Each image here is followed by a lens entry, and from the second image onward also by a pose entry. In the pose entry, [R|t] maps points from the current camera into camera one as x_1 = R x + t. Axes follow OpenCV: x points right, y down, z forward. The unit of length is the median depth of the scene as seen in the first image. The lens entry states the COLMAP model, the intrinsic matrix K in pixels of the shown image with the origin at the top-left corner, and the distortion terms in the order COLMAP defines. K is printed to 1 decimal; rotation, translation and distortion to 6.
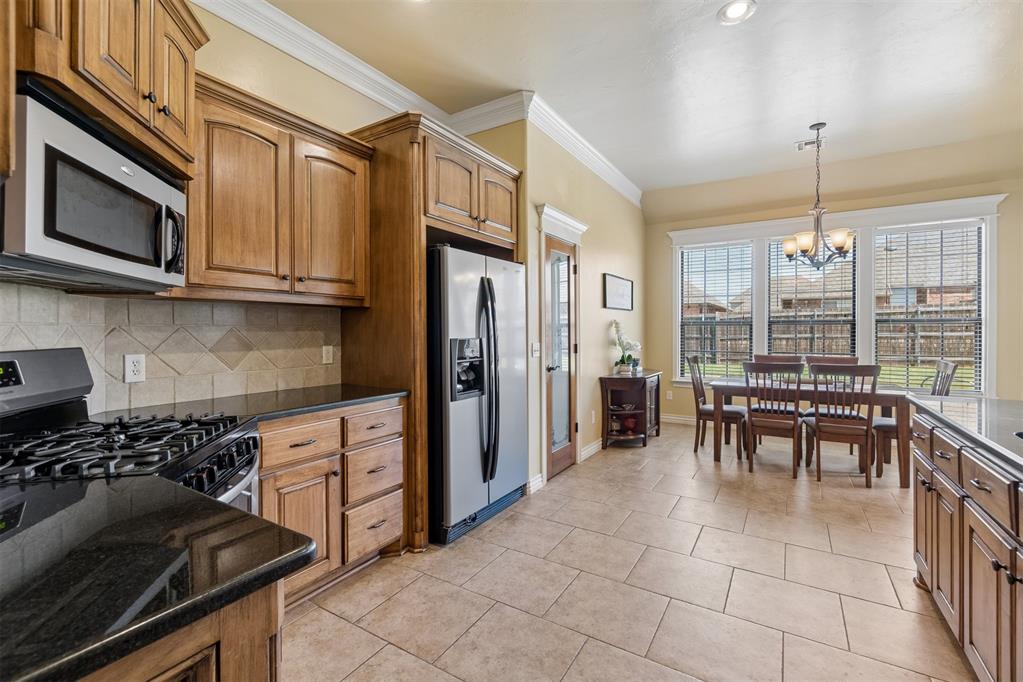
lens RADIAL K [[447.4, 0, 509.4], [0, 447.4, 332.2], [0, 0, 1]] dist [0.000558, -0.000203]
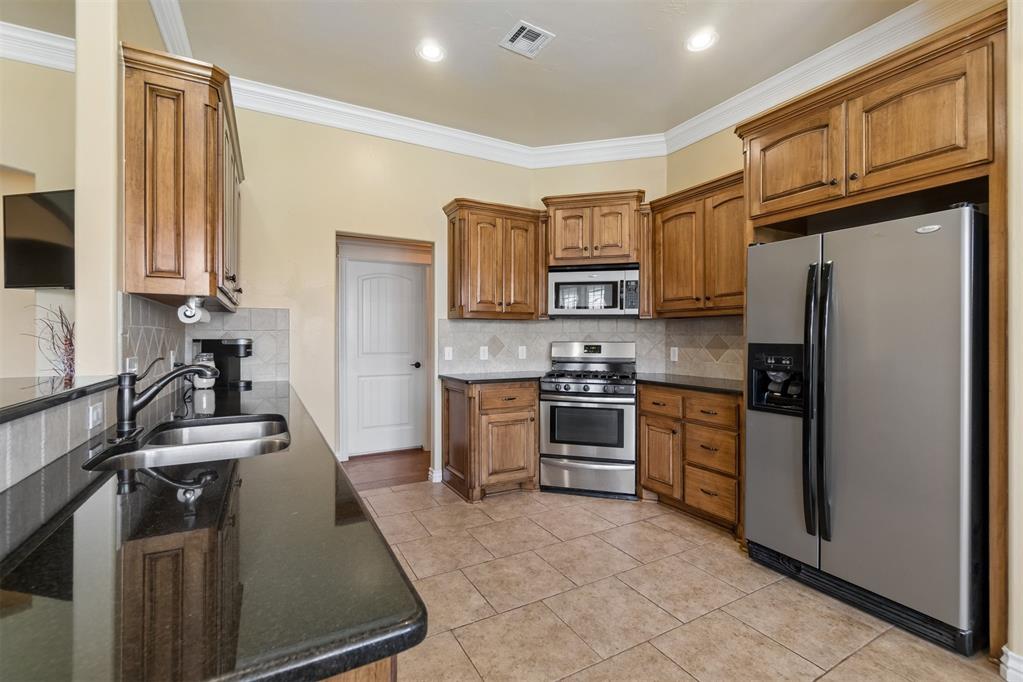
lens RADIAL K [[447.4, 0, 509.5], [0, 447.4, 336.9], [0, 0, 1]] dist [0.000558, -0.000203]
pose [[-0.482787, 0.003855, -0.875729, 1.098090], [-0.004065, 0.999970, 0.006643, -0.004228], [0.875728, 0.006767, -0.482757, 1.169803]]
